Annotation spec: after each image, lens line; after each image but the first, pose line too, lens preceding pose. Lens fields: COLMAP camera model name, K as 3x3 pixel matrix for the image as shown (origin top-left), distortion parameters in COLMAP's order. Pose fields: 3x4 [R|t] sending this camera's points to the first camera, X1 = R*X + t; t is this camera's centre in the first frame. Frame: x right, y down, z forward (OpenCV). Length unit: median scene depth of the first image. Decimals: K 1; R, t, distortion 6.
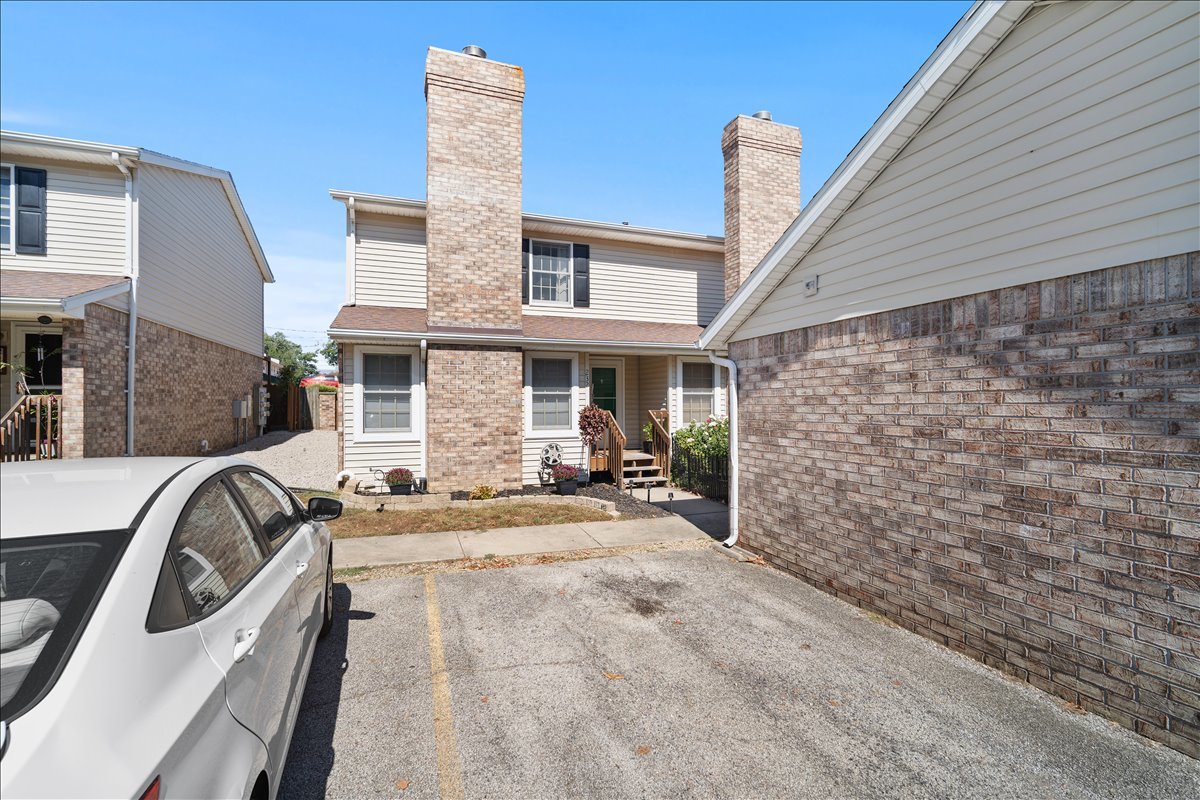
lens RADIAL K [[525.9, 0, 605.7], [0, 525.9, 402.0], [0, 0, 1]] dist [-0.015637, 0.004632]
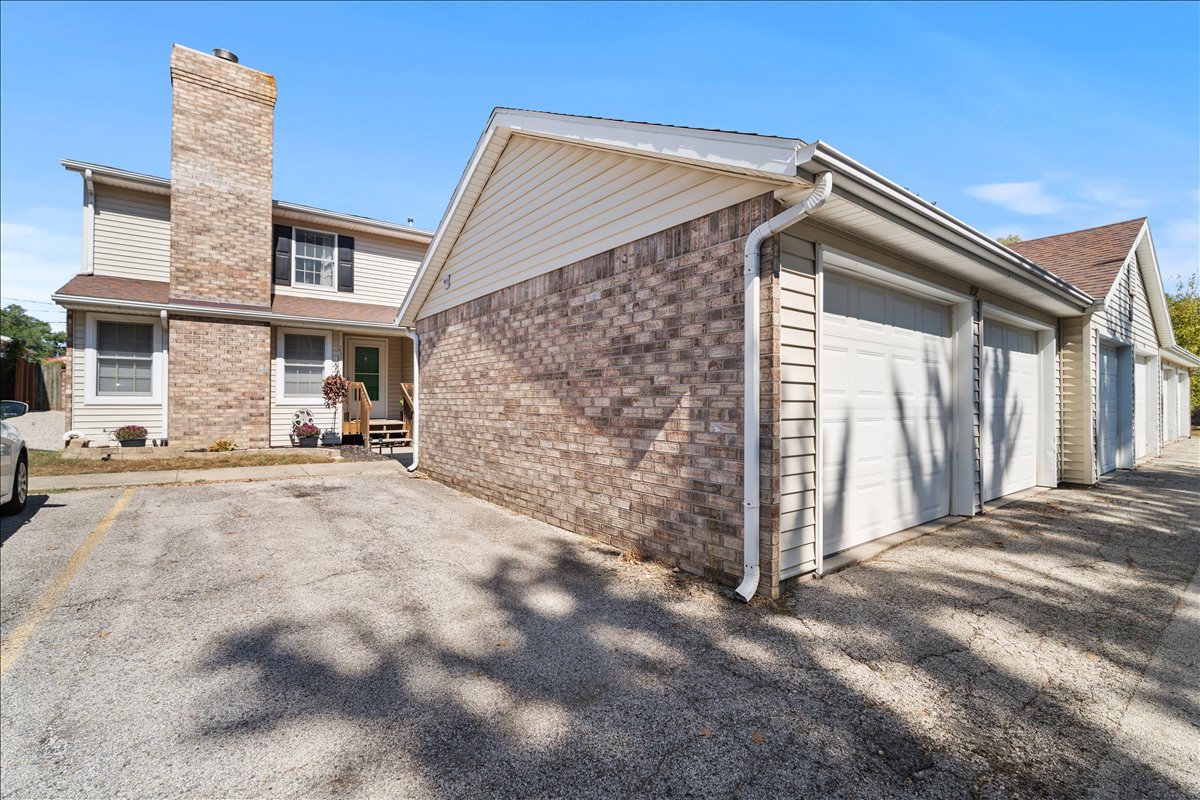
lens RADIAL K [[525.9, 0, 607.6], [0, 525.9, 396.8], [0, 0, 1]] dist [-0.015637, 0.004632]
pose [[0.957436, 0.009746, 0.288482, 0.218302], [-0.008348, 0.999947, -0.006079, 0.058071], [-0.288526, 0.003412, 0.957466, -0.295618]]
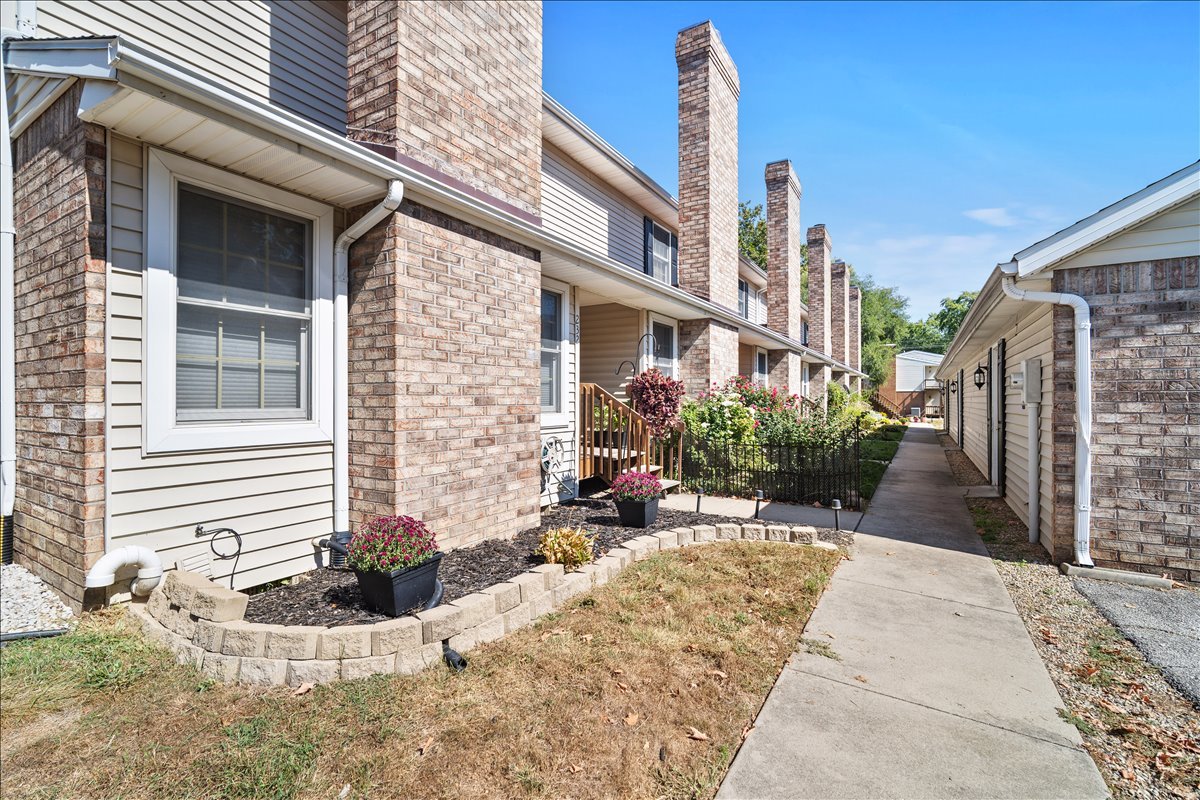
lens RADIAL K [[525.9, 0, 589.6], [0, 525.9, 398.8], [0, 0, 1]] dist [-0.015637, 0.004632]
pose [[0.788505, 0.006539, 0.614993, -0.452199], [-0.007655, 0.999970, -0.000818, 0.041289], [-0.614980, -0.004063, 0.788532, 0.574156]]
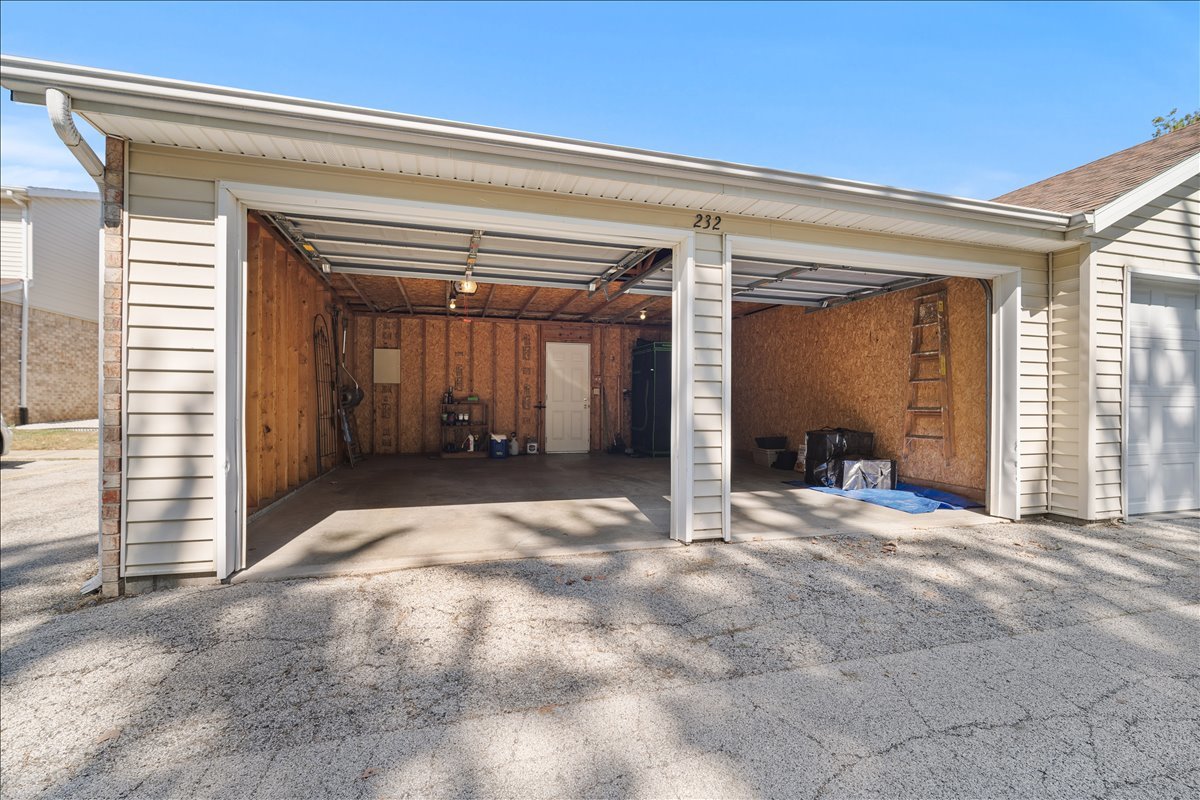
lens RADIAL K [[525.9, 0, 598.8], [0, 525.9, 407.1], [0, 0, 1]] dist [-0.015637, 0.004632]
pose [[0.996723, 0.009248, -0.080360, 0.745796], [-0.008301, 0.999892, 0.012107, 0.073583], [0.080463, -0.011400, 0.996692, -0.270957]]
